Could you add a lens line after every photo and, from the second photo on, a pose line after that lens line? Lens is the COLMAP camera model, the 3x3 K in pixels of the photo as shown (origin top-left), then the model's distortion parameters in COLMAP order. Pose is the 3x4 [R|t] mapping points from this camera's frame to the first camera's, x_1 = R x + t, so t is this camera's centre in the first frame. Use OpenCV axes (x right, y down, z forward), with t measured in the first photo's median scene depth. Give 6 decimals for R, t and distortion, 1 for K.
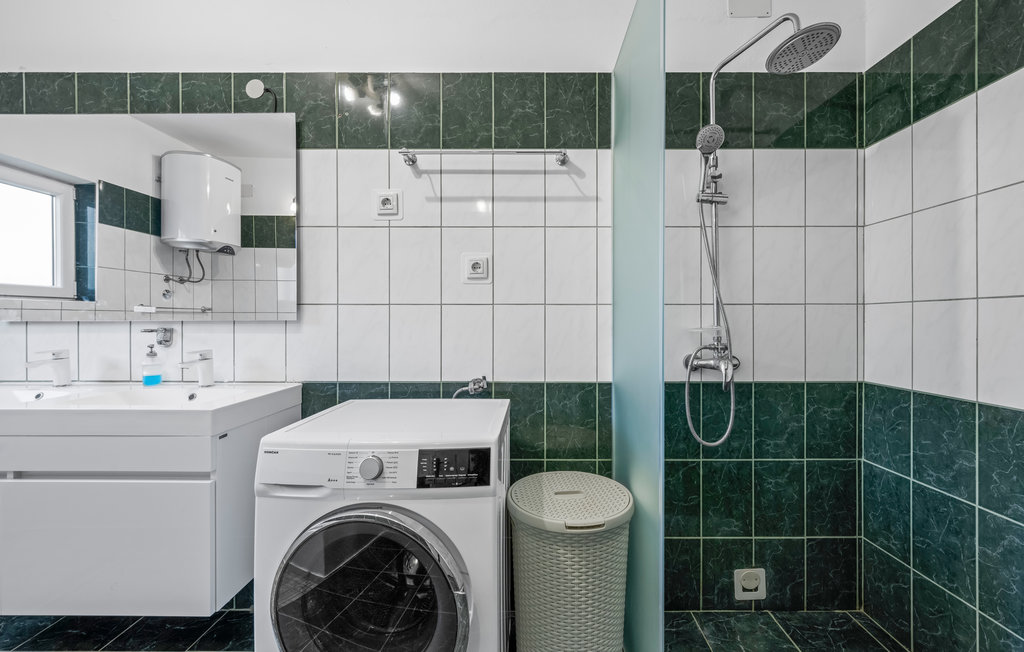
lens RADIAL K [[407.1, 0, 508.6], [0, 407.1, 319.7], [0, 0, 1]] dist [-0.000075, 0.000152]
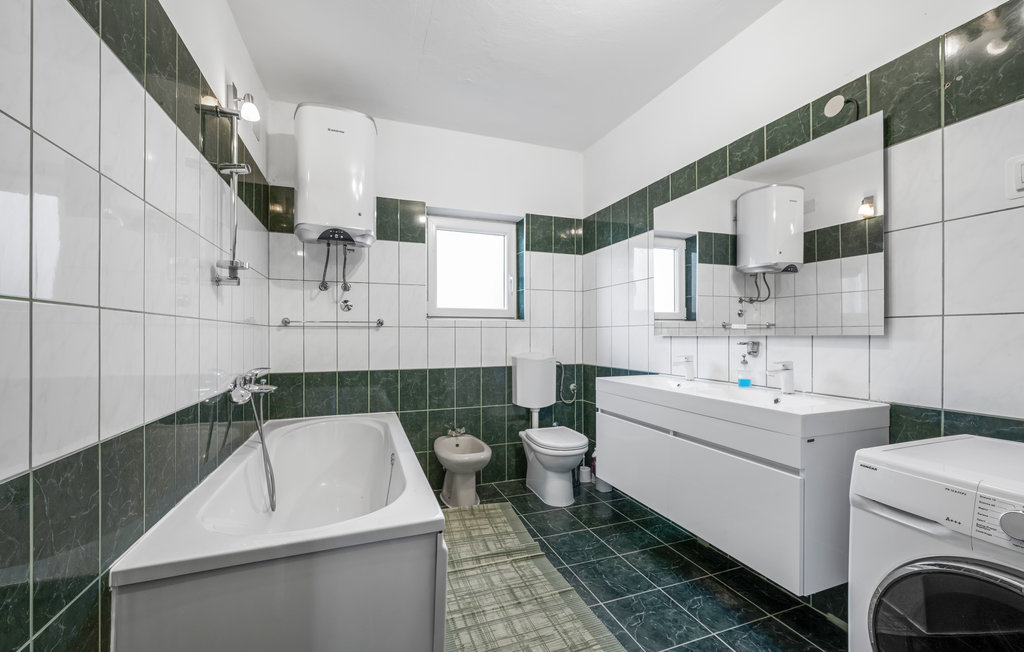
lens RADIAL K [[406.6, 0, 511.3], [0, 406.6, 336.7], [0, 0, 1]] dist [-0.002237, -0.000055]
pose [[0.393222, 0.003655, -0.919436, -0.009043], [0.001926, 0.999987, 0.004799, -0.001115], [0.919441, -0.003658, 0.393210, -0.136160]]
